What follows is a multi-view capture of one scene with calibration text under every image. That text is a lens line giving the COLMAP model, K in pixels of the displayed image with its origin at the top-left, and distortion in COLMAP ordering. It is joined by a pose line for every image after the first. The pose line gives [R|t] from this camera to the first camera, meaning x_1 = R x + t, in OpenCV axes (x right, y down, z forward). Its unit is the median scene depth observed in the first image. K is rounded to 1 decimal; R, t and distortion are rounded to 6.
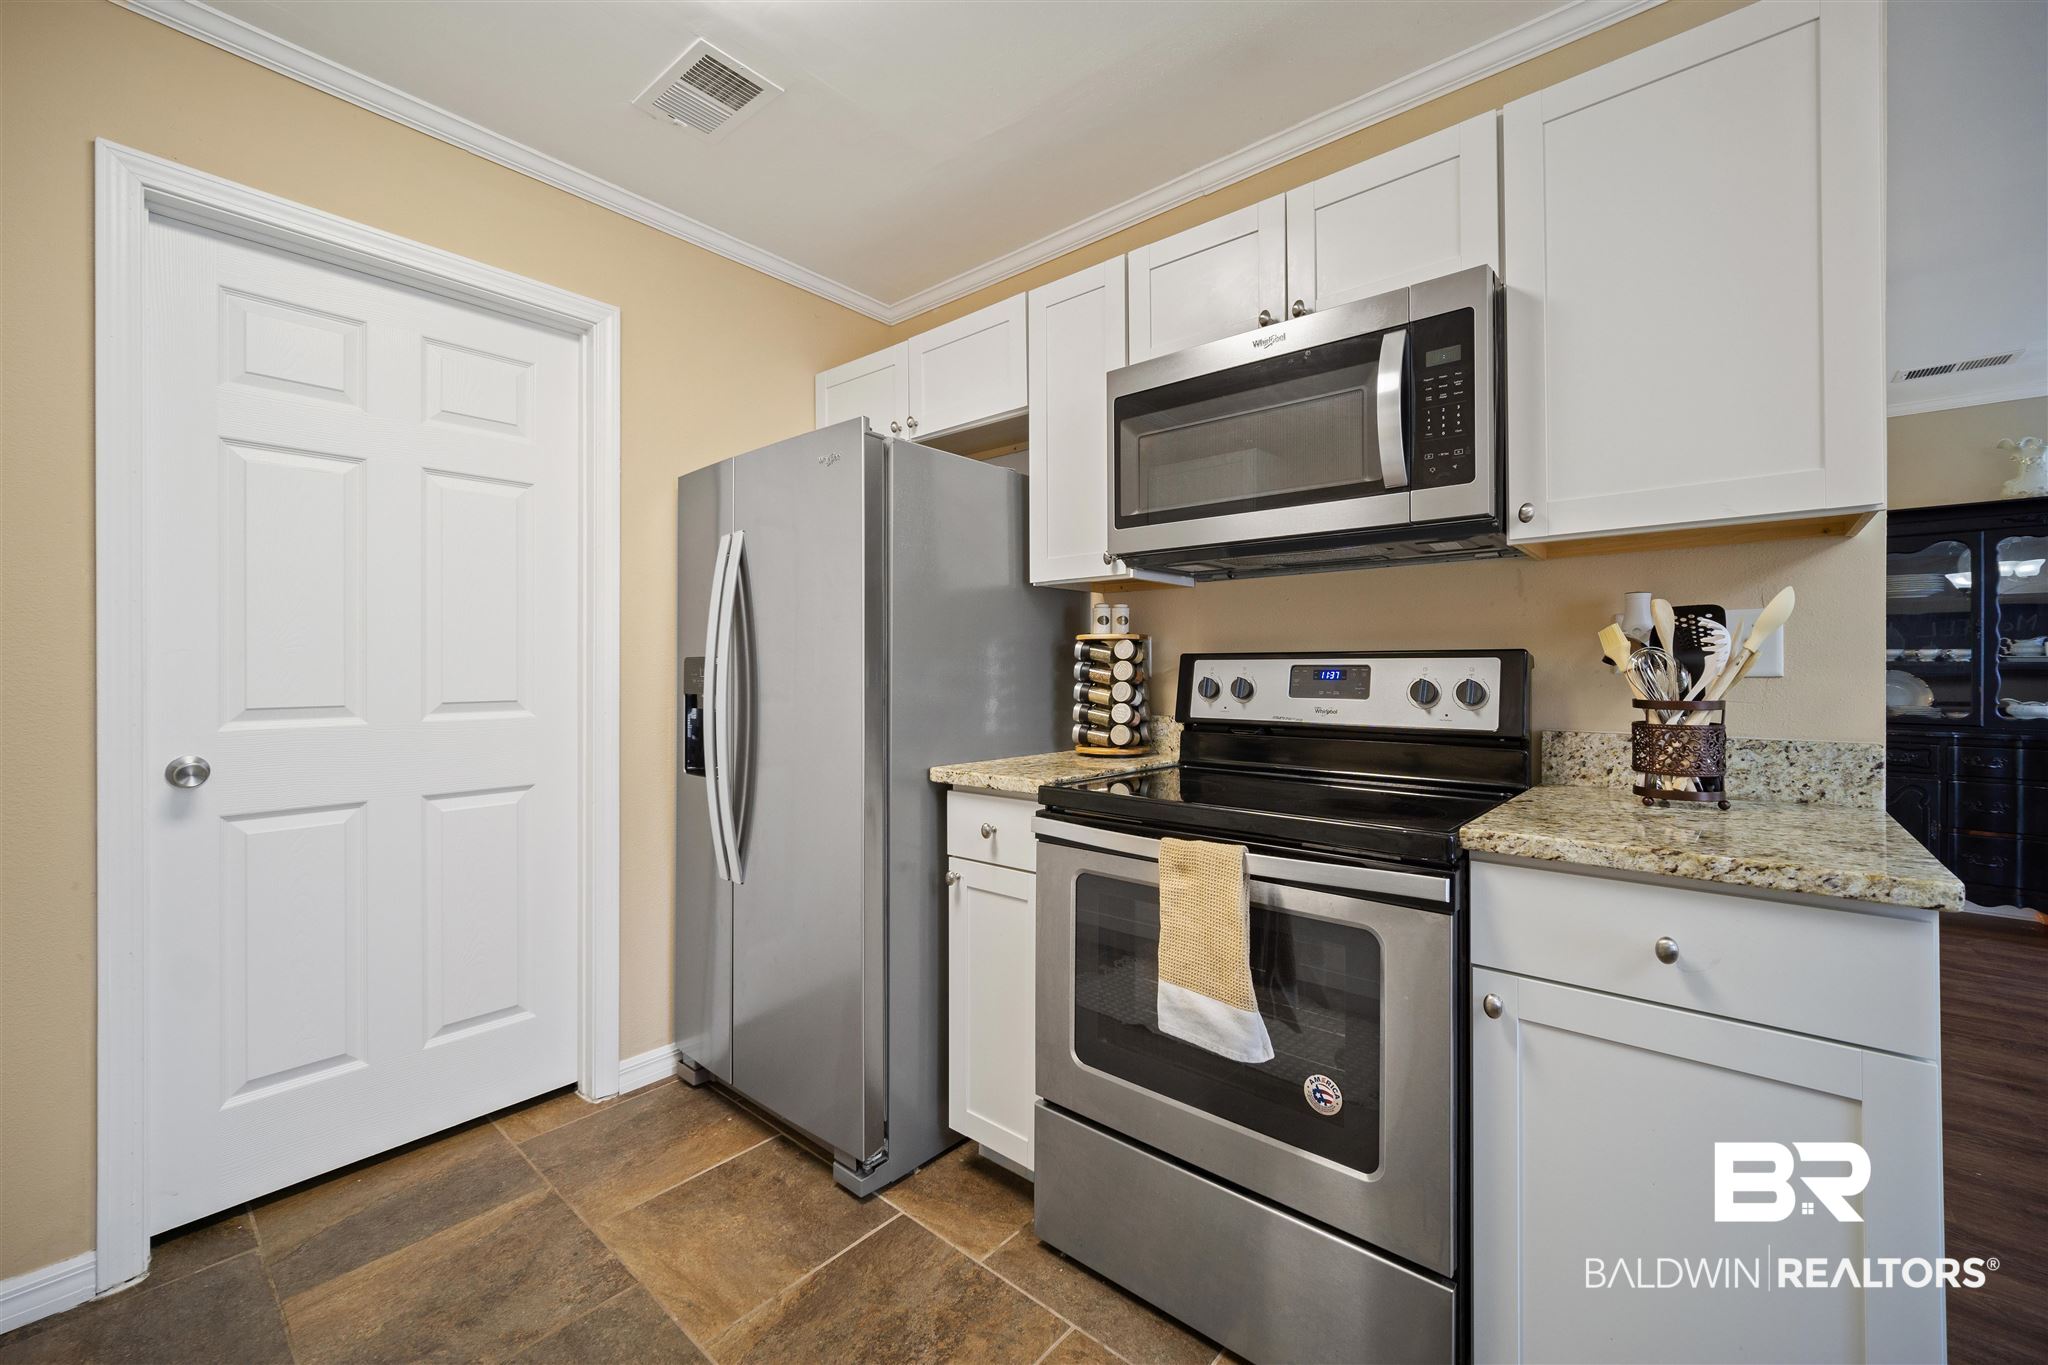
lens RADIAL K [[821.0, 0, 1012.6], [0, 821.0, 667.1], [0, 0, 1]] dist [-0.000991, 0.000760]
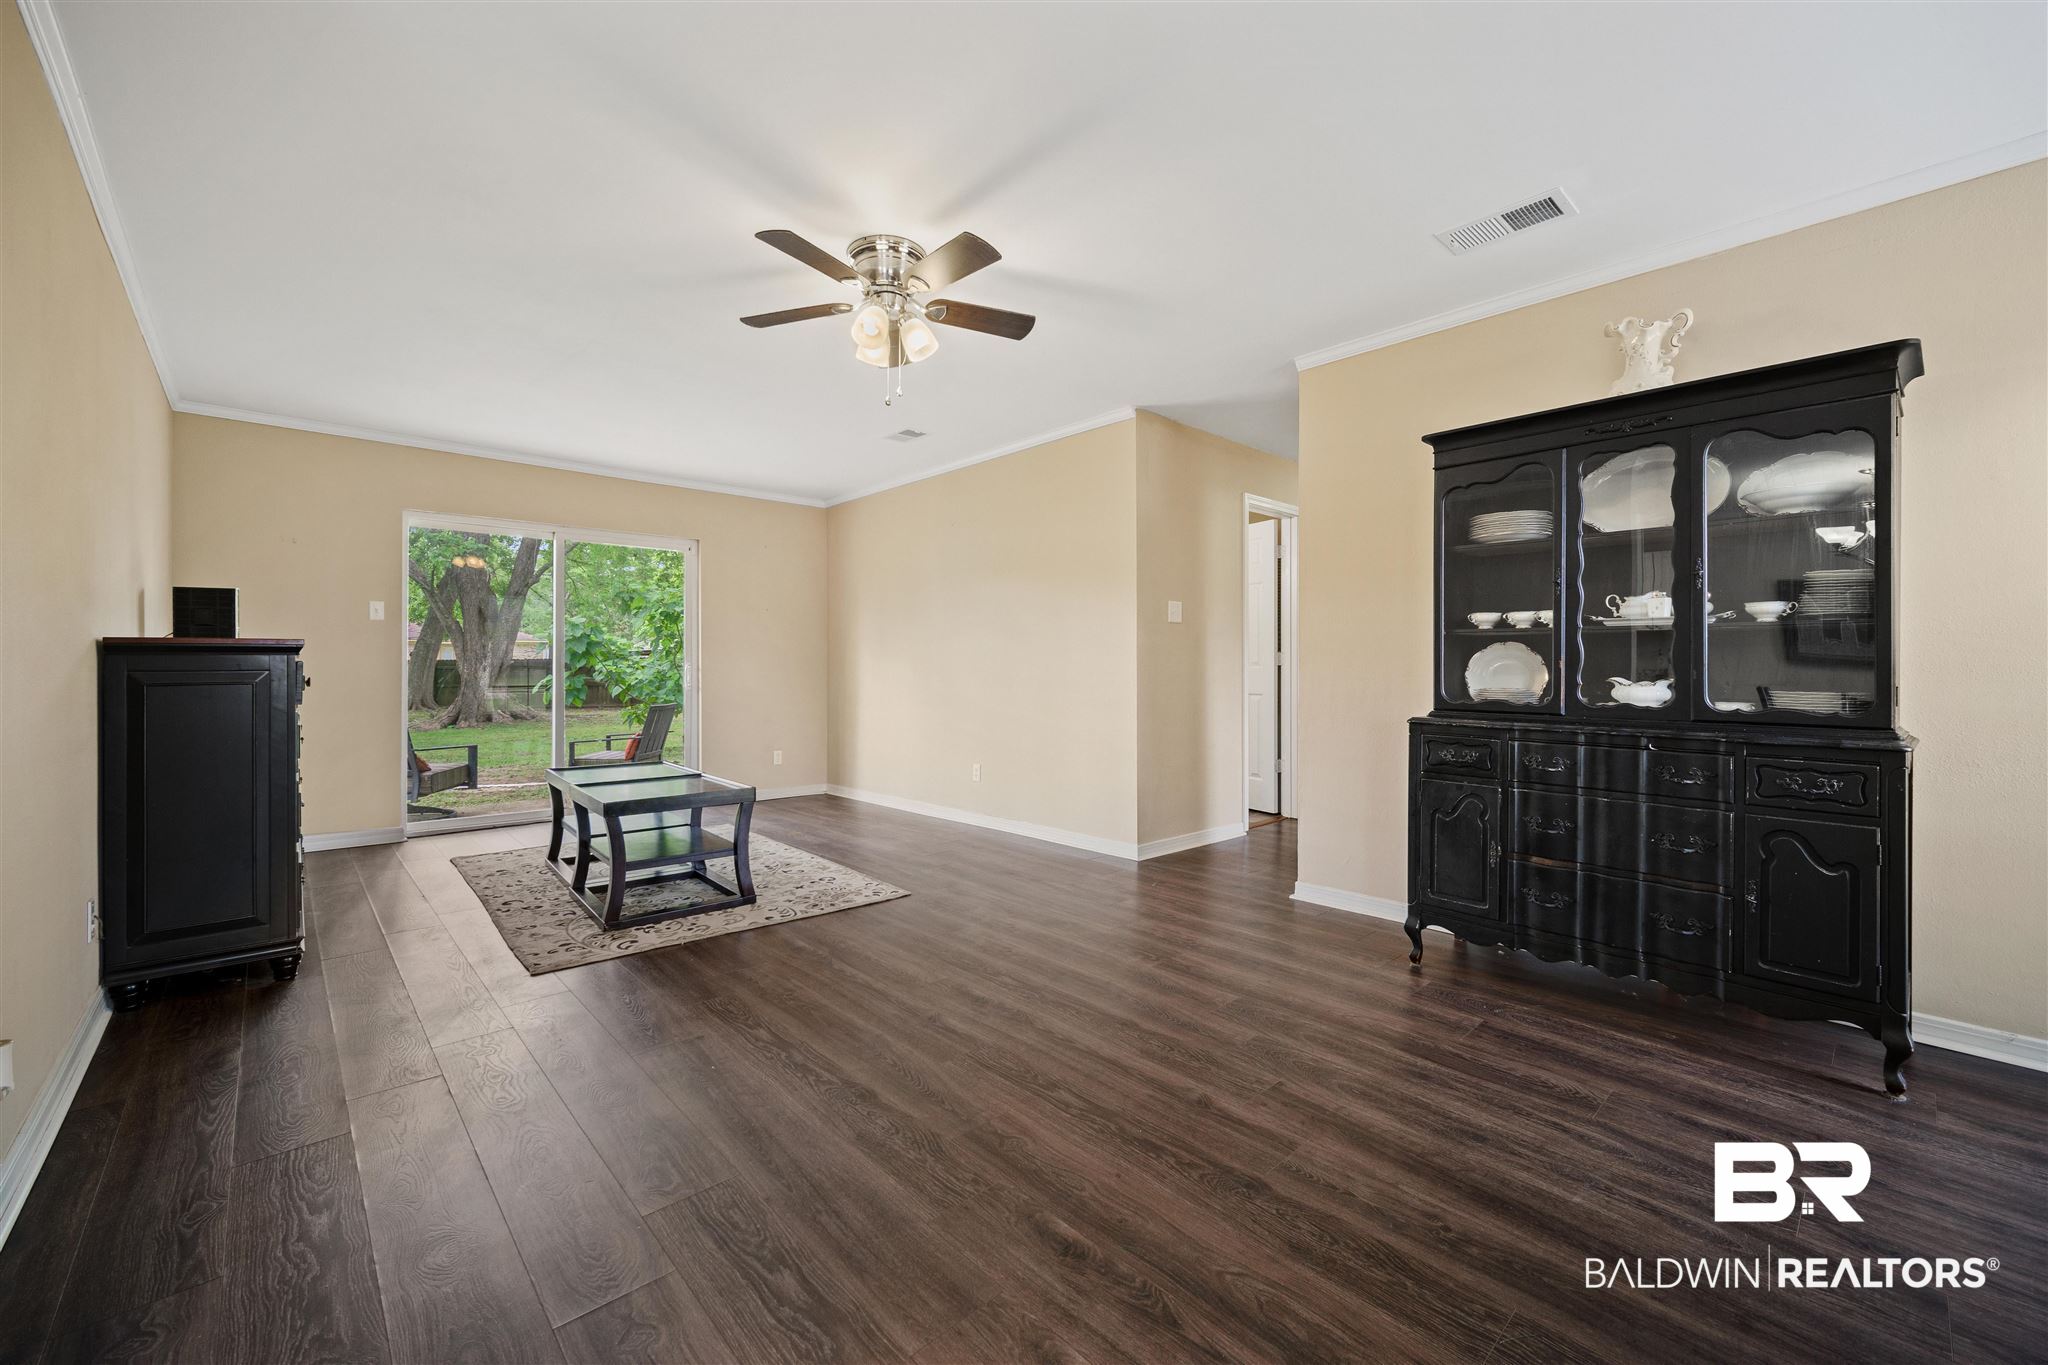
lens RADIAL K [[821.0, 0, 1005.0], [0, 821.0, 666.4], [0, 0, 1]] dist [-0.000991, 0.000760]
pose [[0.993473, 0.001830, -0.114049, 1.484315], [-0.001611, 0.999997, 0.002008, 0.054028], [0.114052, -0.001812, 0.993473, 0.414400]]
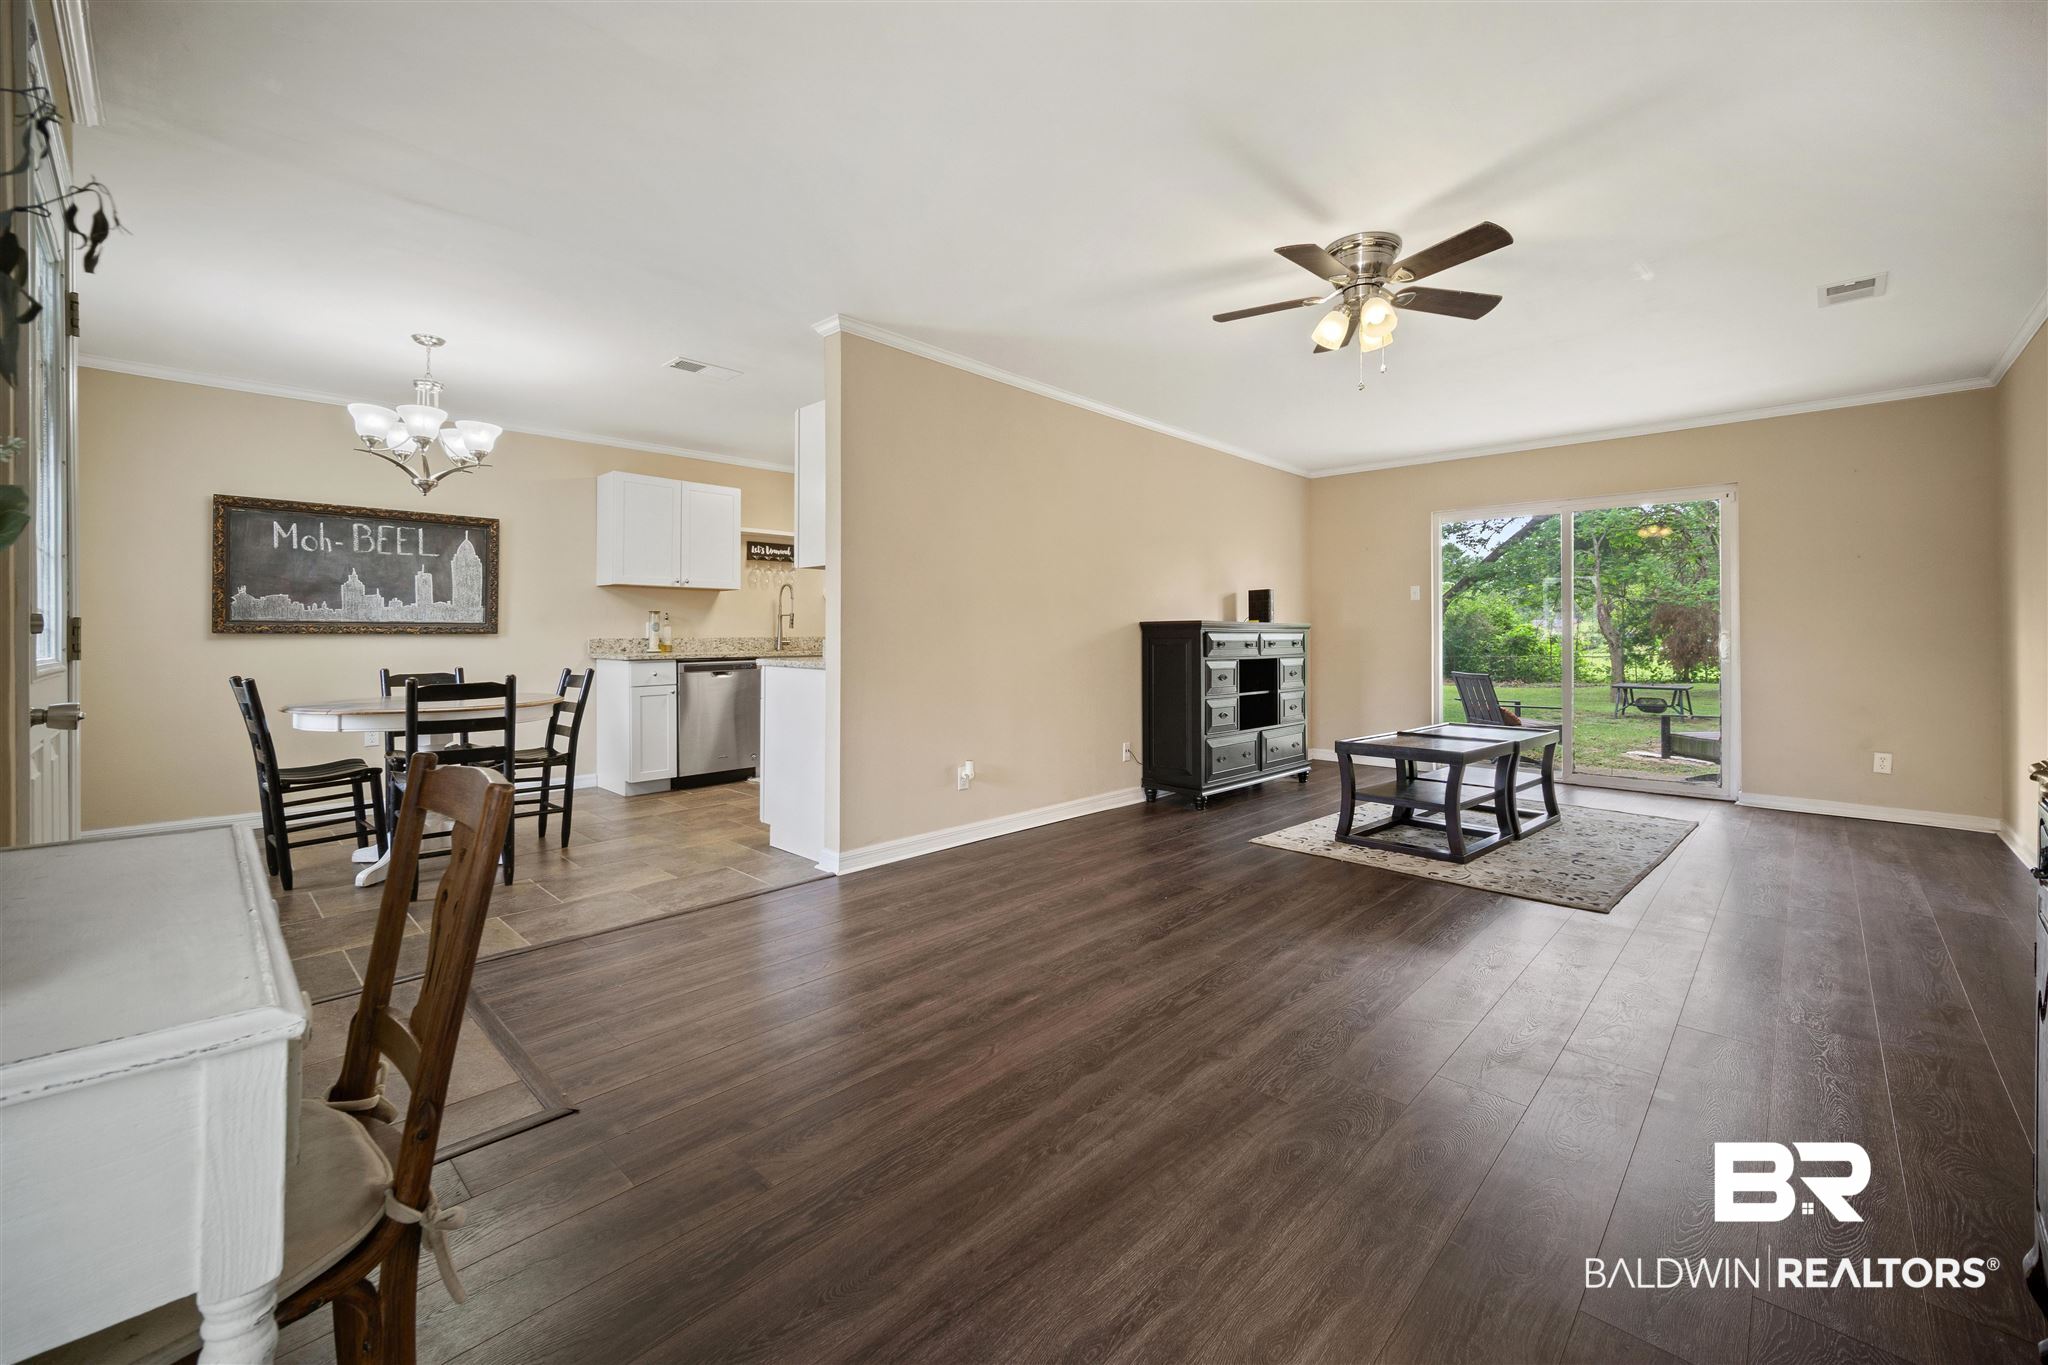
lens RADIAL K [[821.0, 0, 1023.9], [0, 821.0, 632.2], [0, 0, 1]] dist [-0.000991, 0.000760]
pose [[-0.042398, -0.001608, -0.999100, 2.715104], [0.002941, 0.999994, -0.001734, 0.053021], [0.999096, -0.003011, -0.042393, 1.279984]]
